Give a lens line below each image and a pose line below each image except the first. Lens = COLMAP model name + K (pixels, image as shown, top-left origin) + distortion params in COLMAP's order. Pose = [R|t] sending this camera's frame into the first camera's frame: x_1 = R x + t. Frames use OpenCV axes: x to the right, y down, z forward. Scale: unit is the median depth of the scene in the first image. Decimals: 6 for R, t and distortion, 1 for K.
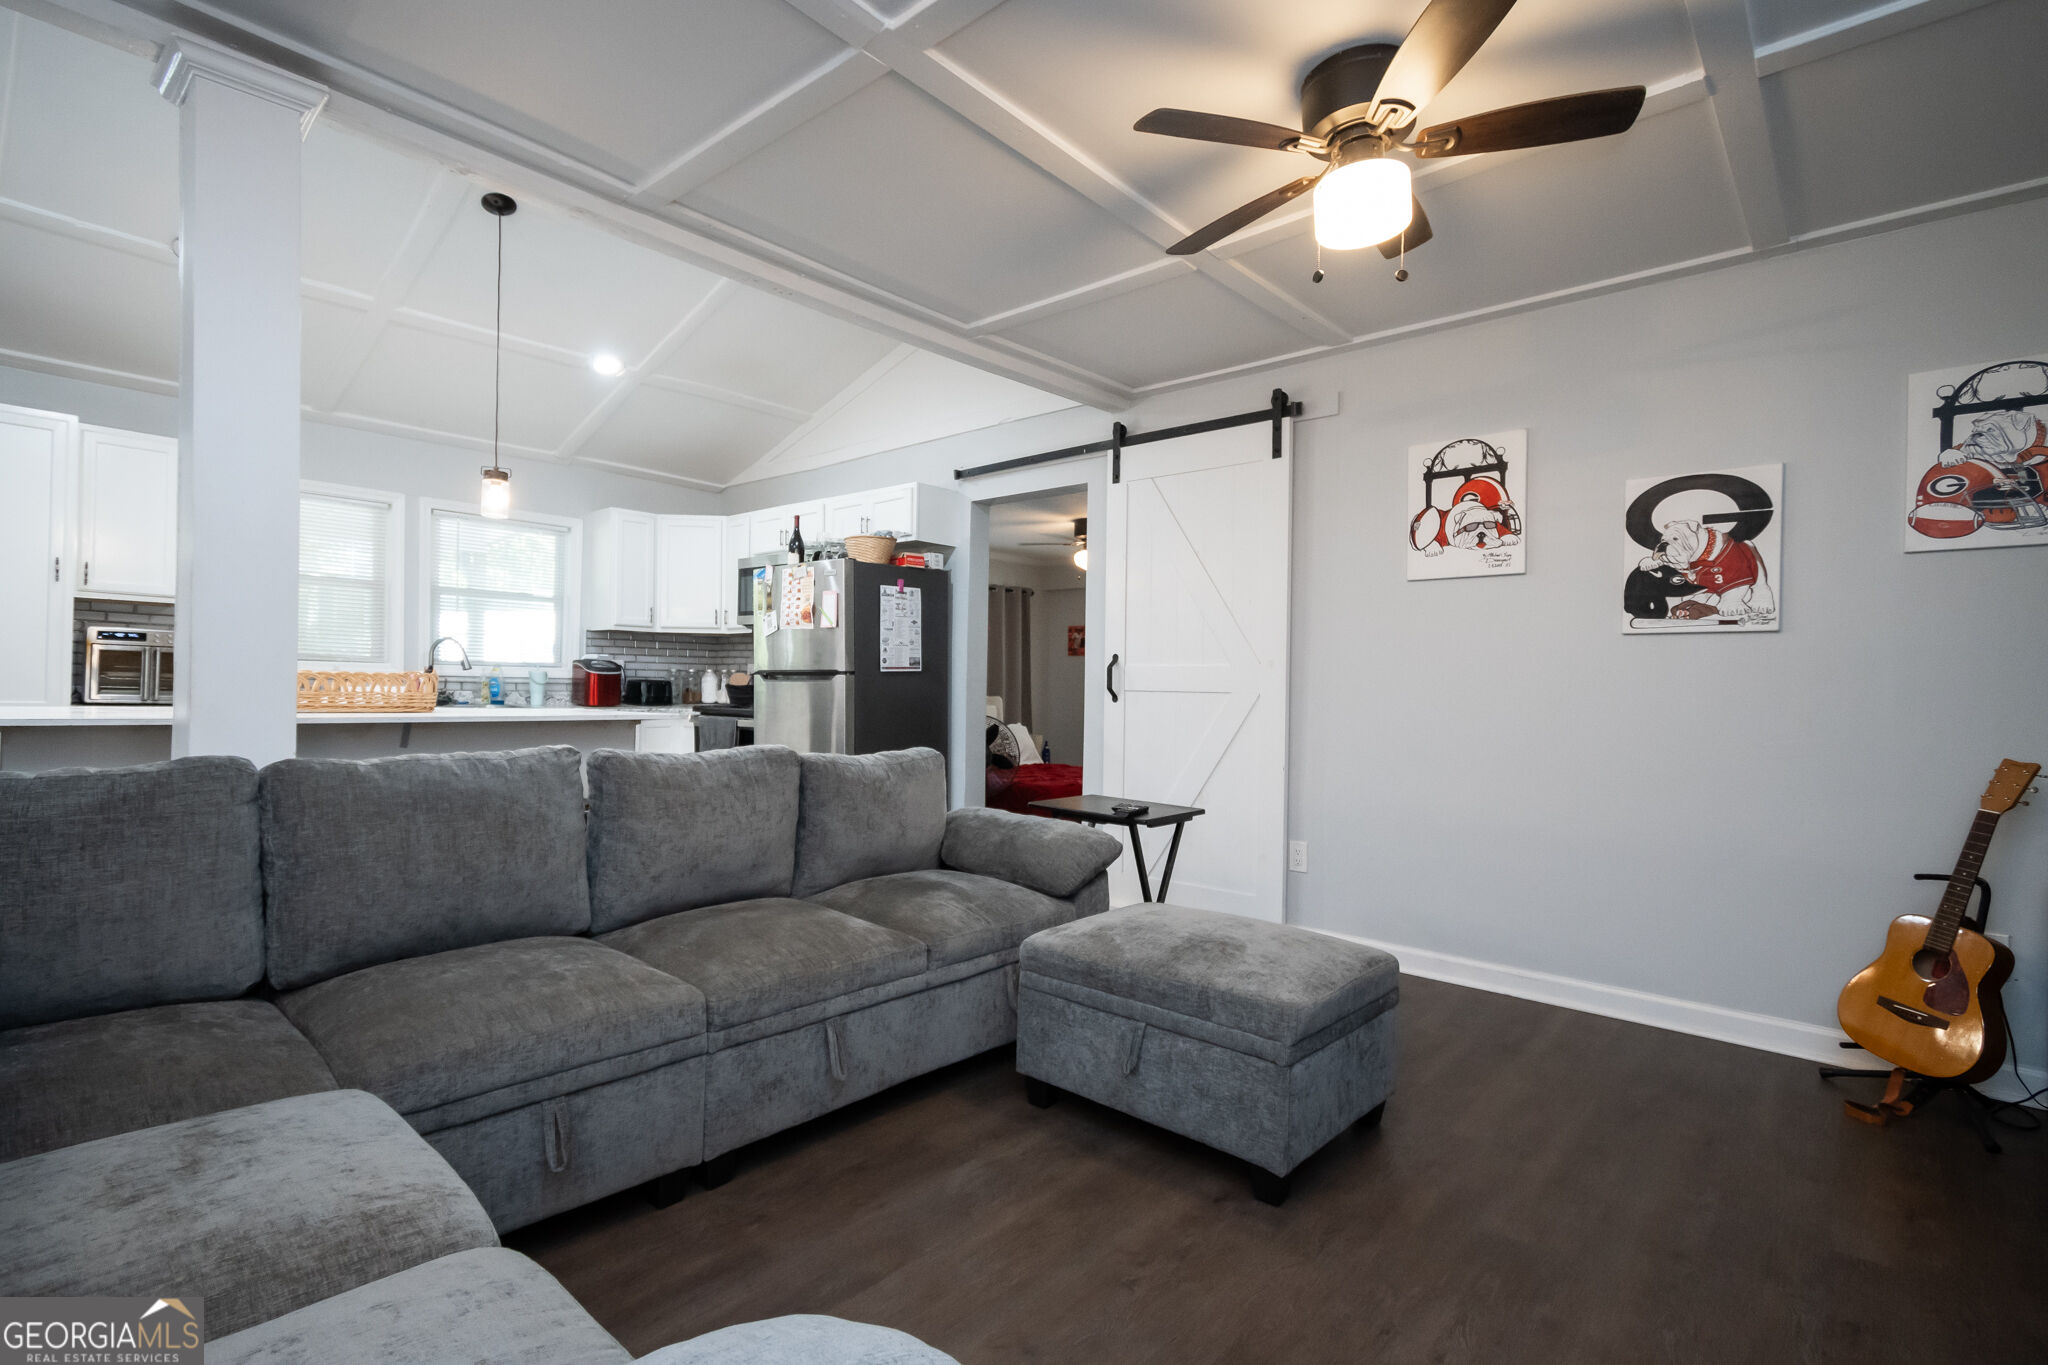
lens RADIAL K [[955.9, 0, 1024.0], [0, 955.9, 682.5], [0, 0, 1]] dist [0.009575, -0.000980]
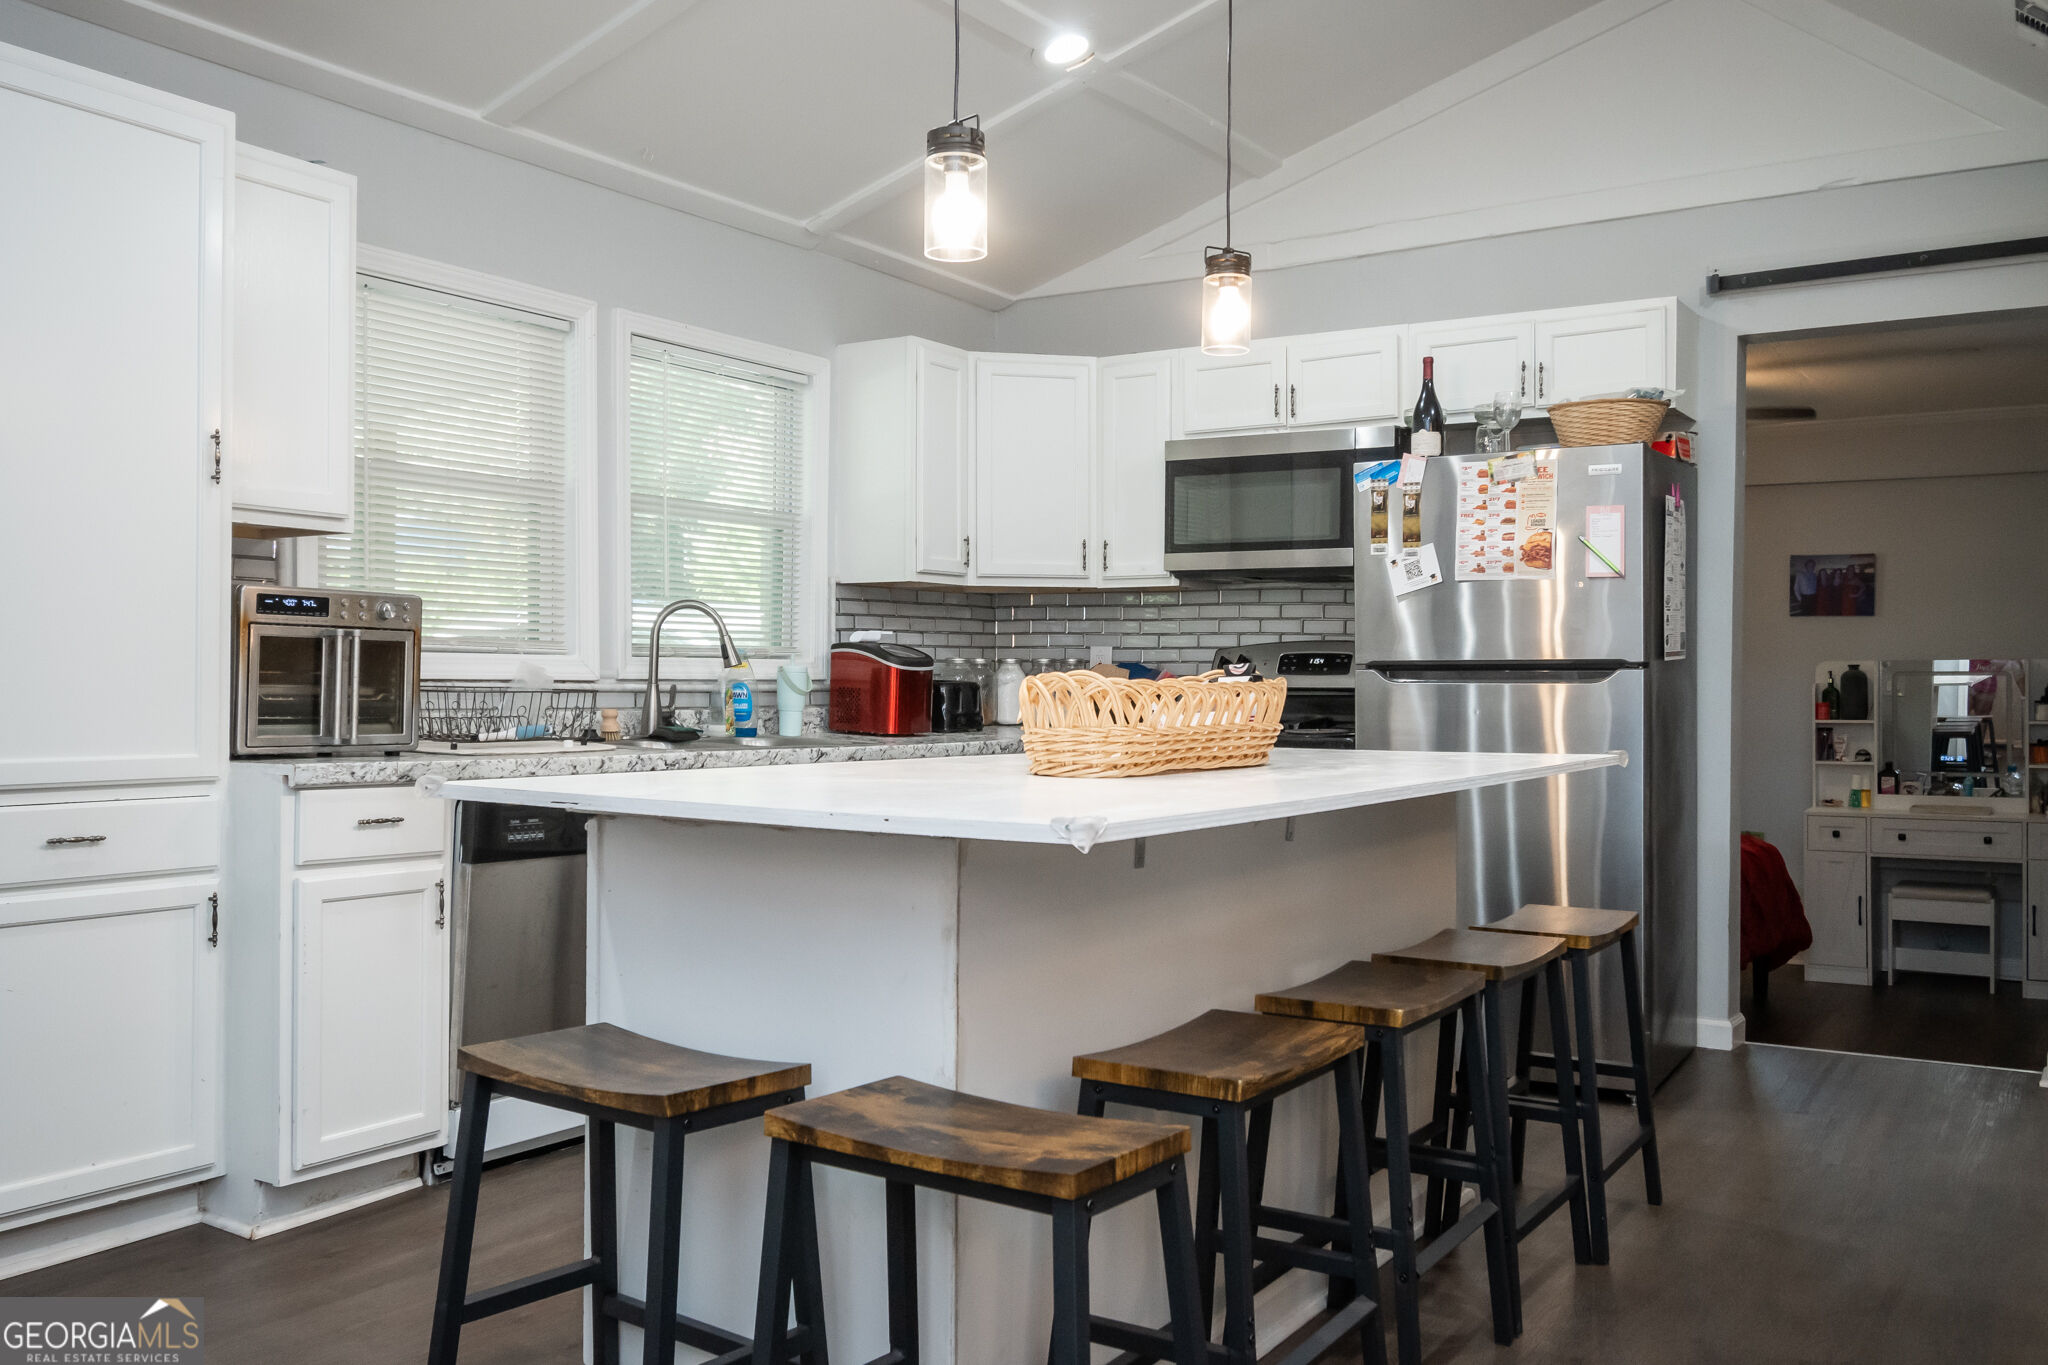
lens RADIAL K [[1739.7, 0, 1031.7], [0, 1739.7, 687.1], [0, 0, 1]] dist [0.007757, -0.006244]
pose [[0.987875, -0.014246, 0.154597, -0.877167], [0.012430, 0.999842, 0.012709, -0.018673], [-0.154753, -0.010633, 0.987896, 0.161739]]
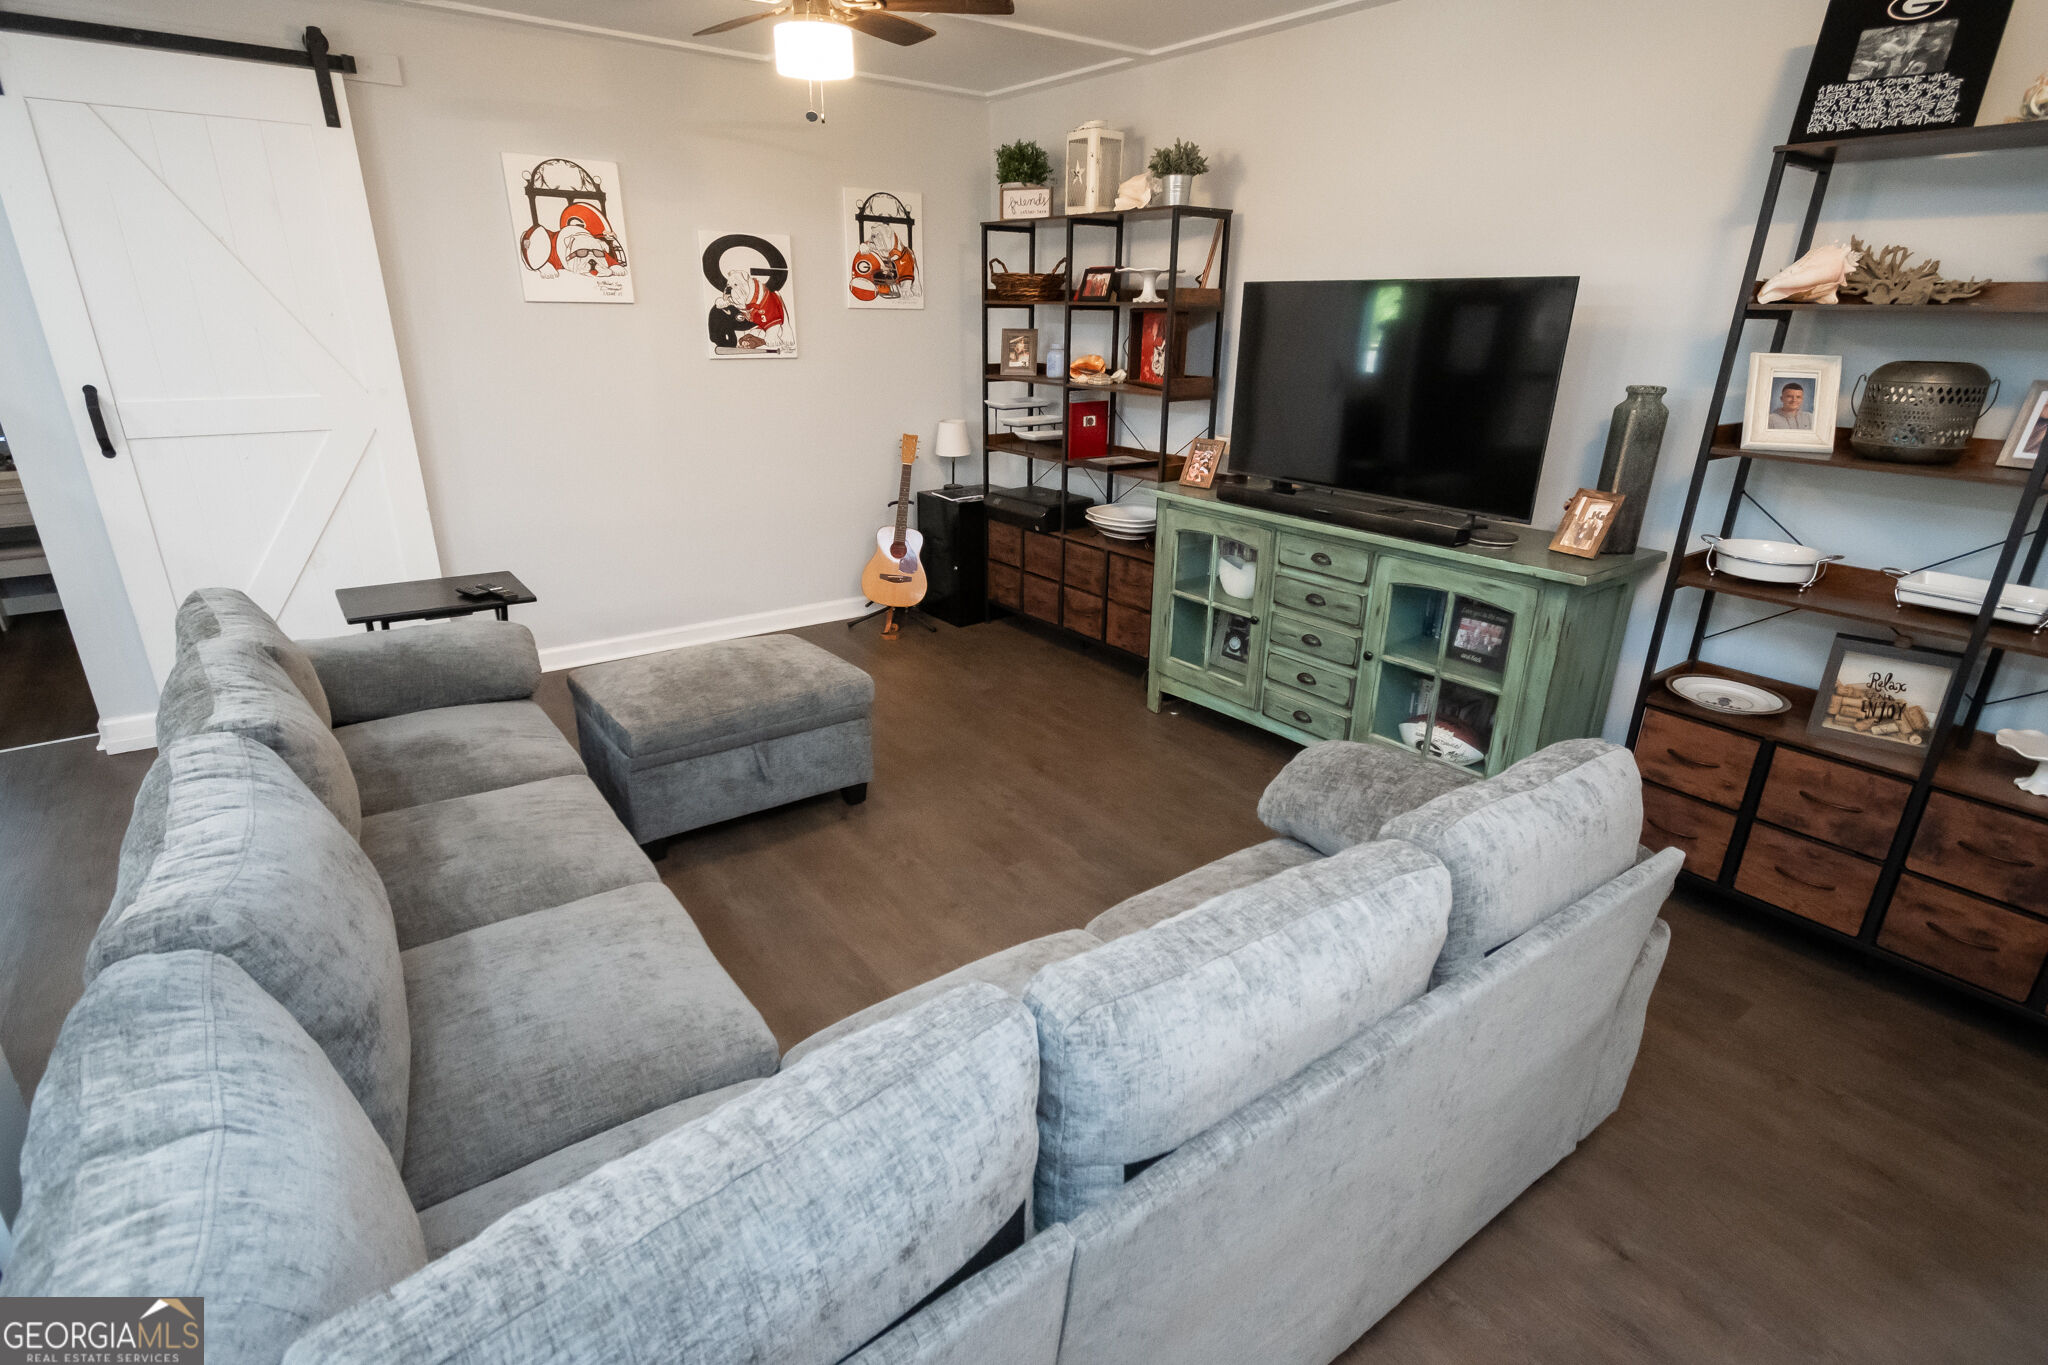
lens RADIAL K [[993.6, 0, 1029.7], [0, 993.6, 685.0], [0, 0, 1]] dist [0.003833, -0.001100]
pose [[0.202927, -0.361073, 0.910190, -0.613452], [-0.018468, 0.927954, 0.372237, -0.135422], [-0.979020, -0.092347, 0.181639, 0.256980]]
